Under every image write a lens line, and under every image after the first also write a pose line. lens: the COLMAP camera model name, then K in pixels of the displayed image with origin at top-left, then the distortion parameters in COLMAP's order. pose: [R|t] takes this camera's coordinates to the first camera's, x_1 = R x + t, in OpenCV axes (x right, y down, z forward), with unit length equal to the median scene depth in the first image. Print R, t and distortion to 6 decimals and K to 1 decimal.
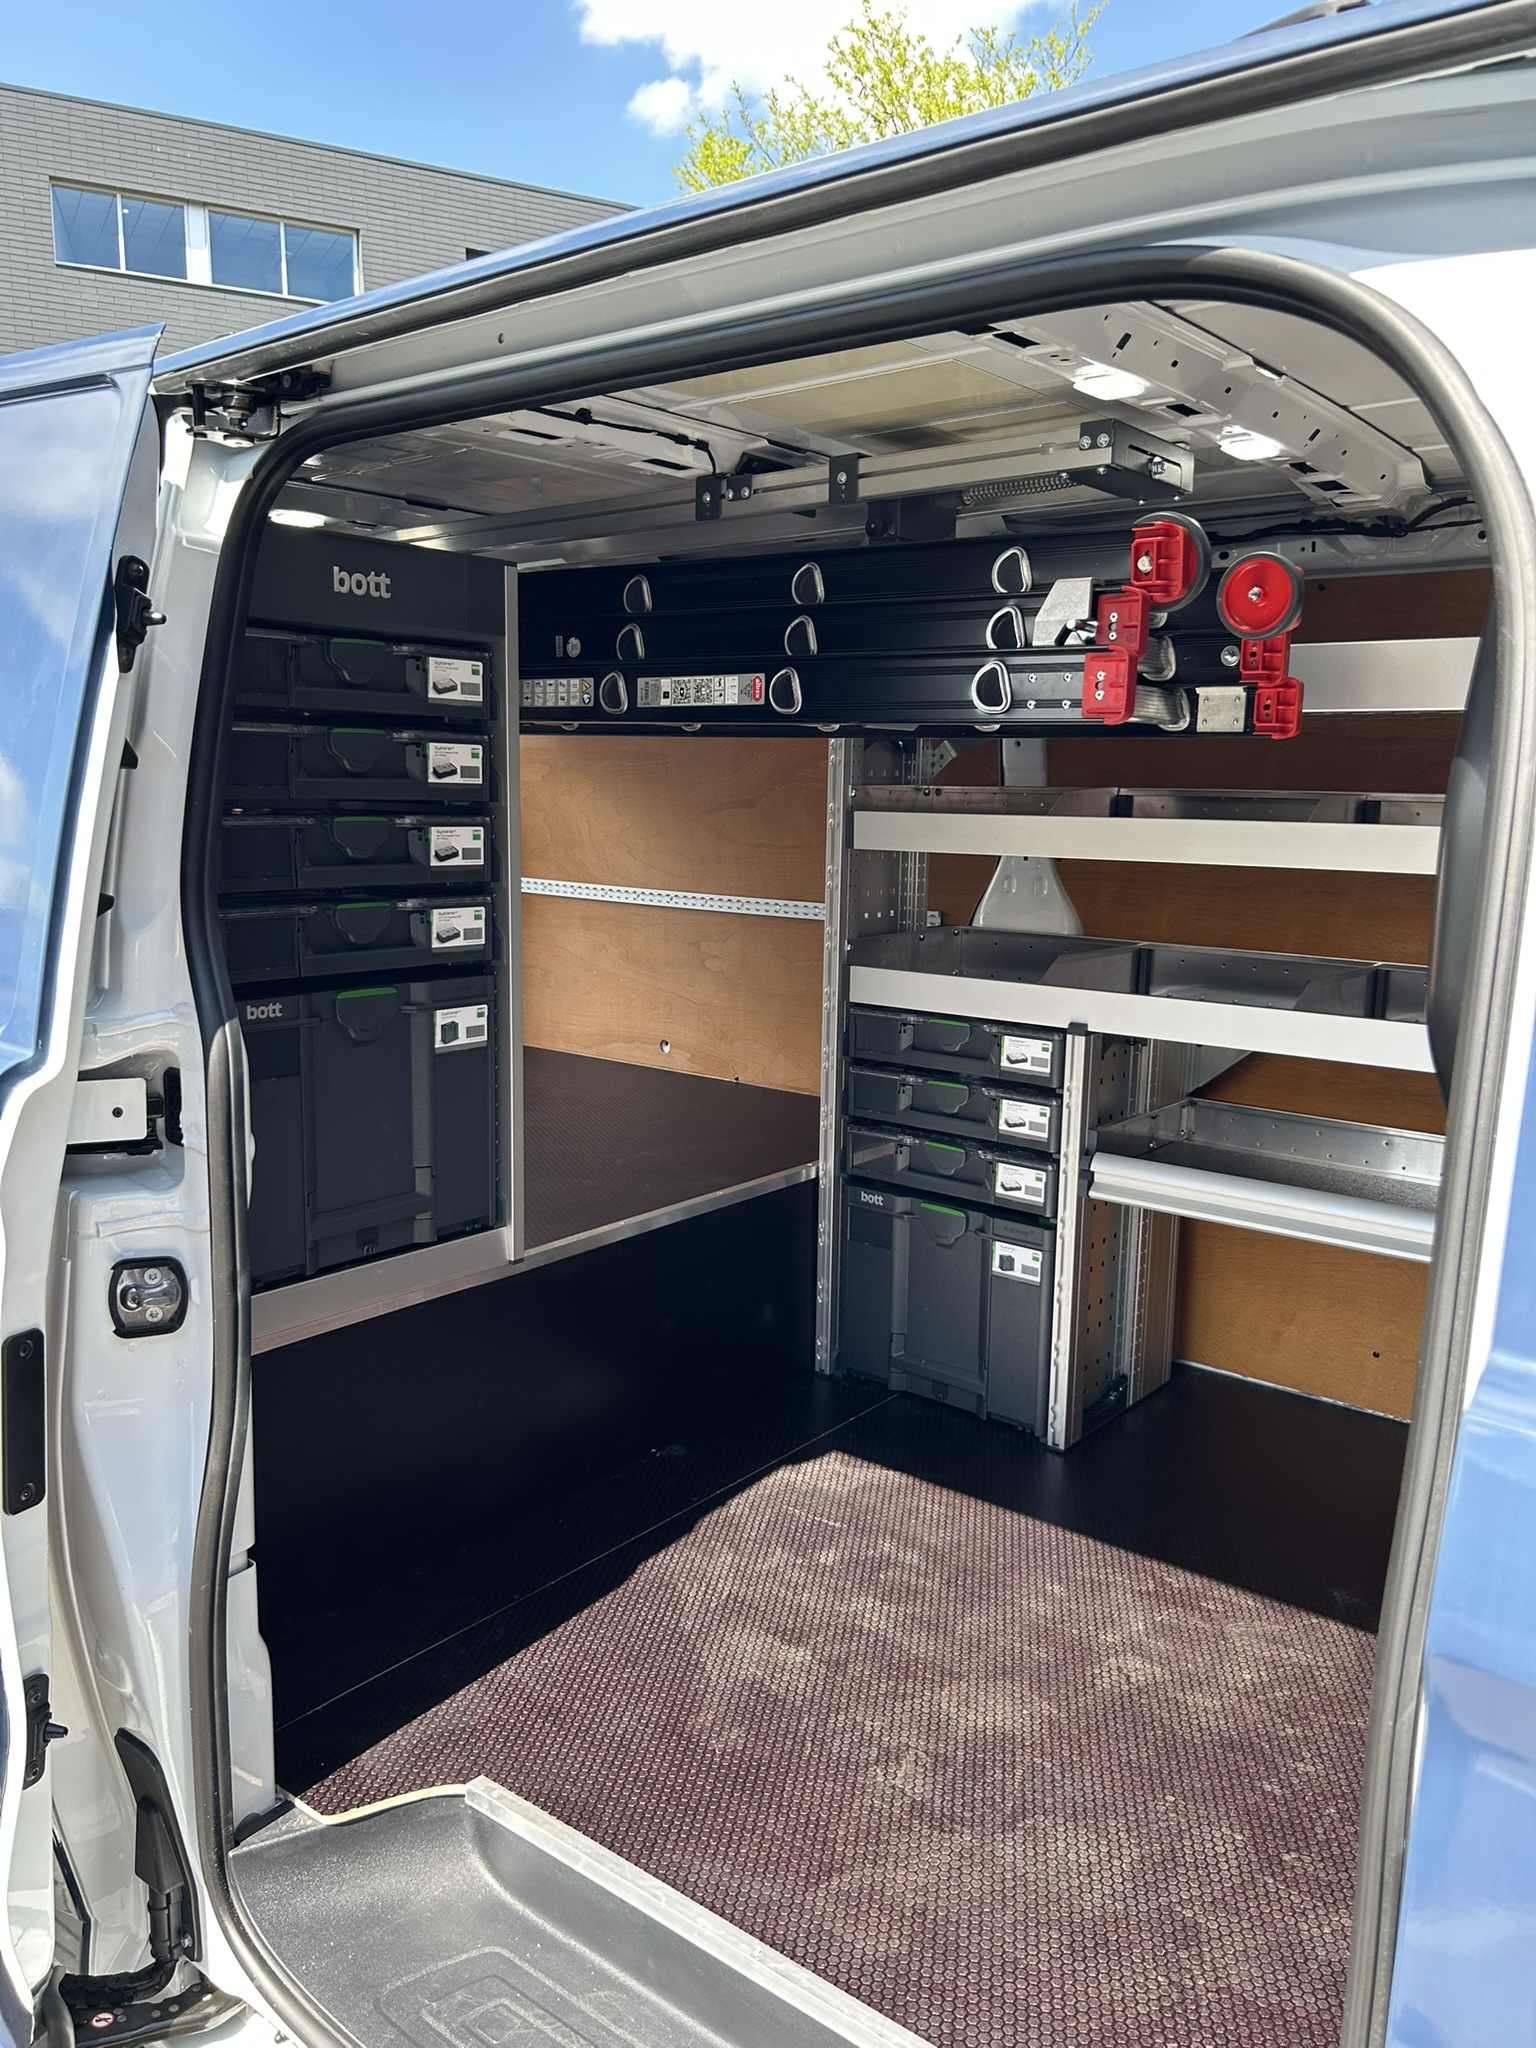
lens RADIAL K [[1563.4, 0, 777.0], [0, 1563.4, 1048.5], [0, 0, 1]] dist [0.051704, -0.061922]
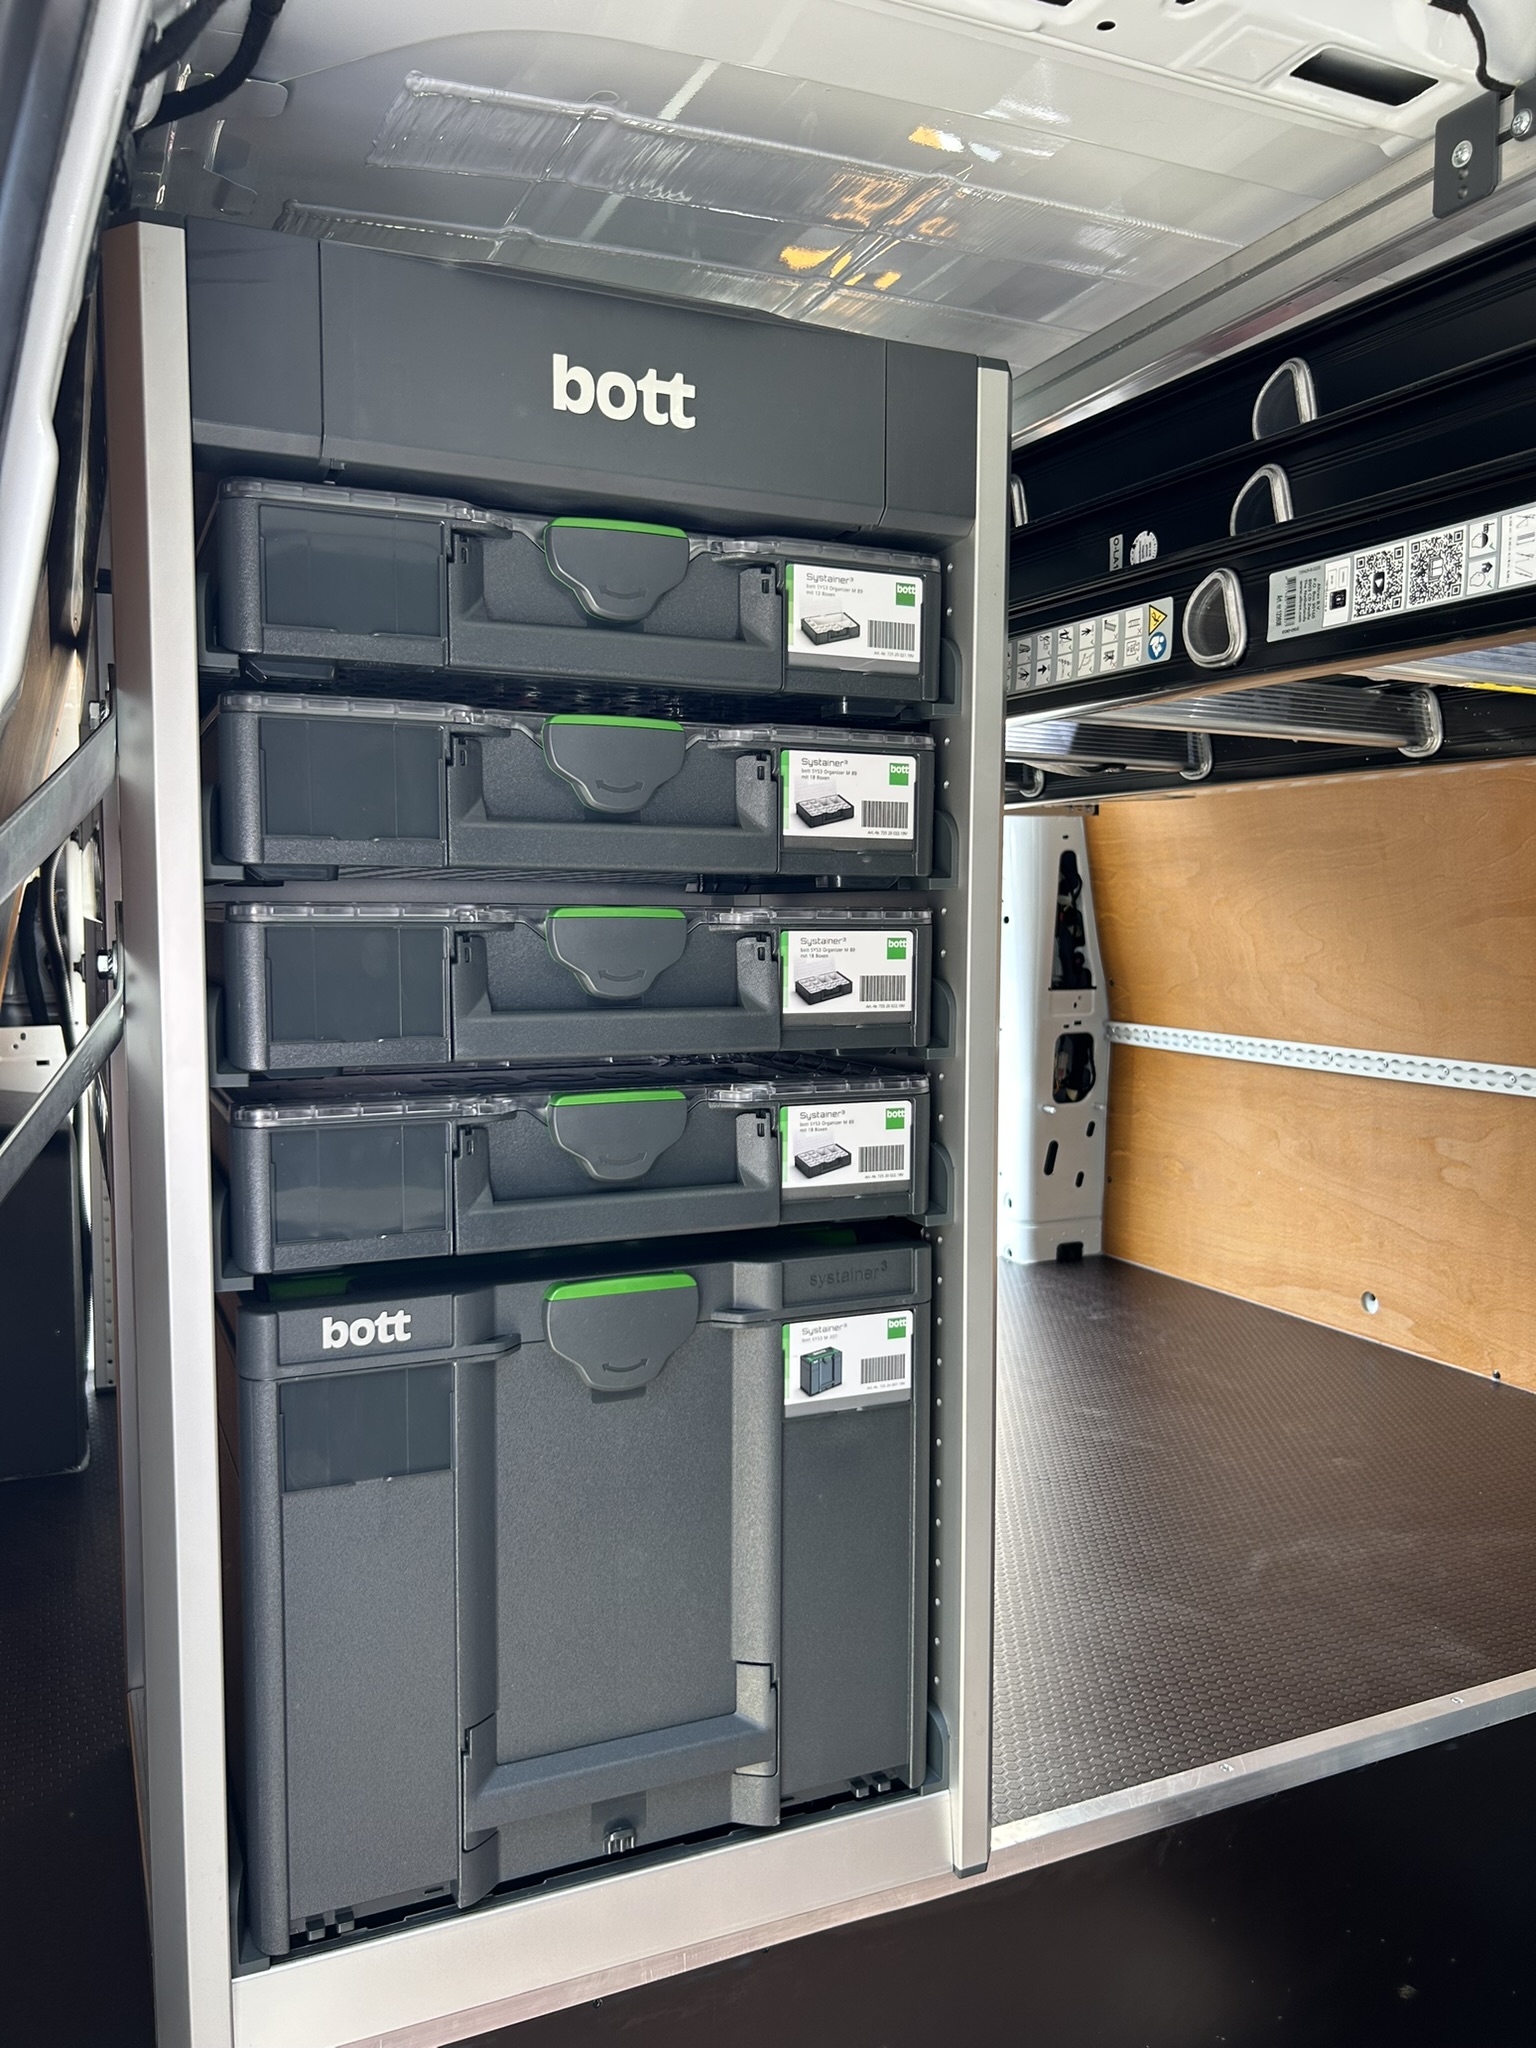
lens RADIAL K [[1563.4, 0, 777.0], [0, 1563.4, 1048.5], [0, 0, 1]] dist [0.051704, -0.061922]
pose [[0.898705, 0.019150, -0.438136, -0.019861], [-0.058314, 0.995393, -0.076107, -0.068490], [0.434660, 0.093948, 0.895681, 0.566716]]
